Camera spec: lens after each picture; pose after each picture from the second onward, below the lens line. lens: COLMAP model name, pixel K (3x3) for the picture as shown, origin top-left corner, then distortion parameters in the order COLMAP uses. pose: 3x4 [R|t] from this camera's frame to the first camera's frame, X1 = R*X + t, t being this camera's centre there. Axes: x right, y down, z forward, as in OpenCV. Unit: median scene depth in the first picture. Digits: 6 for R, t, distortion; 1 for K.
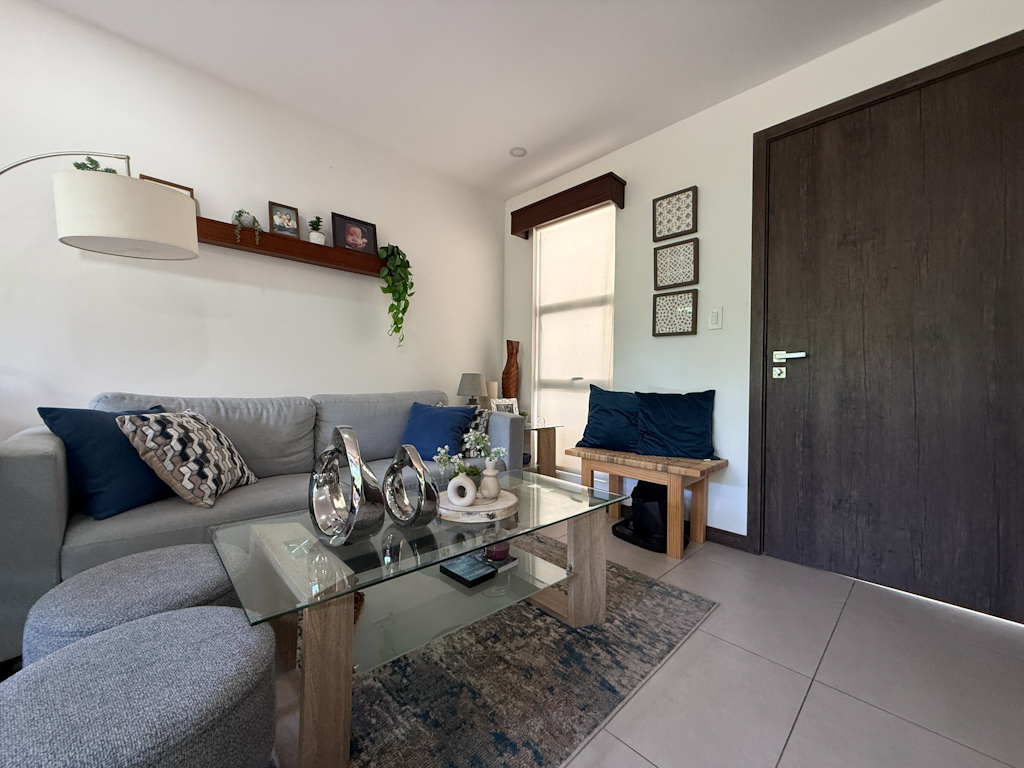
lens RADIAL K [[407.1, 0, 509.9], [0, 407.1, 383.0], [0, 0, 1]] dist [-0.001102, -0.000284]
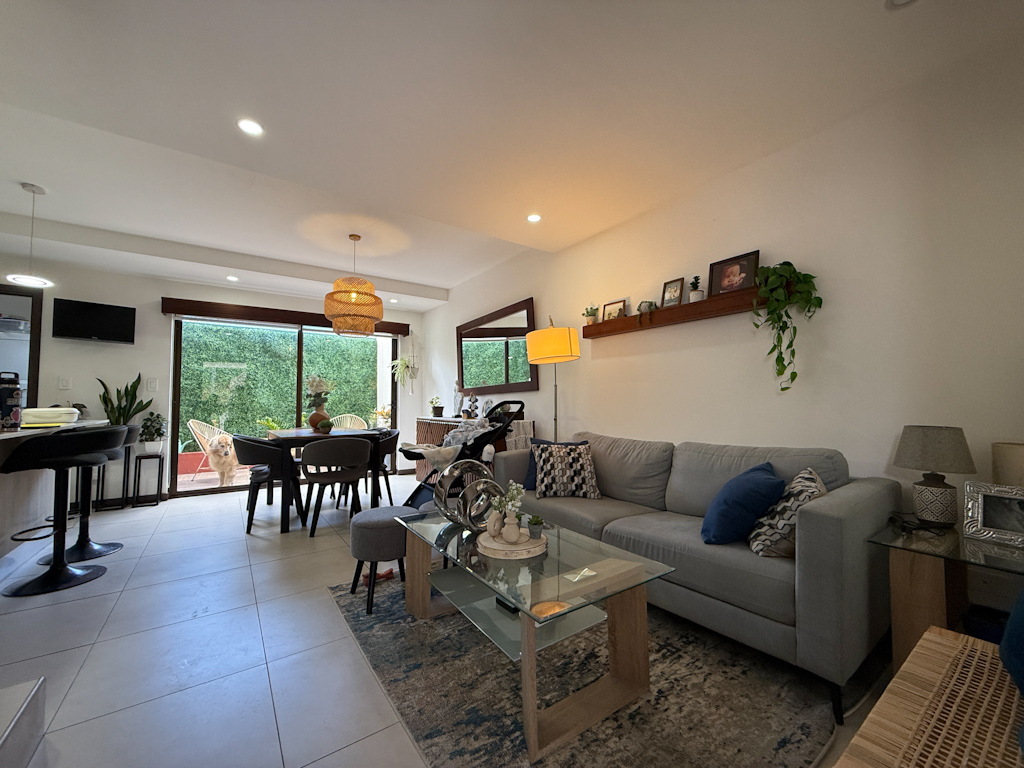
lens RADIAL K [[407.1, 0, 509.9], [0, 407.1, 383.0], [0, 0, 1]] dist [-0.001102, -0.000284]
pose [[-0.151647, -0.059770, -0.986626, 0.785852], [0.002537, 0.998143, -0.060857, -0.073494], [0.988431, -0.011732, -0.151214, 0.807133]]
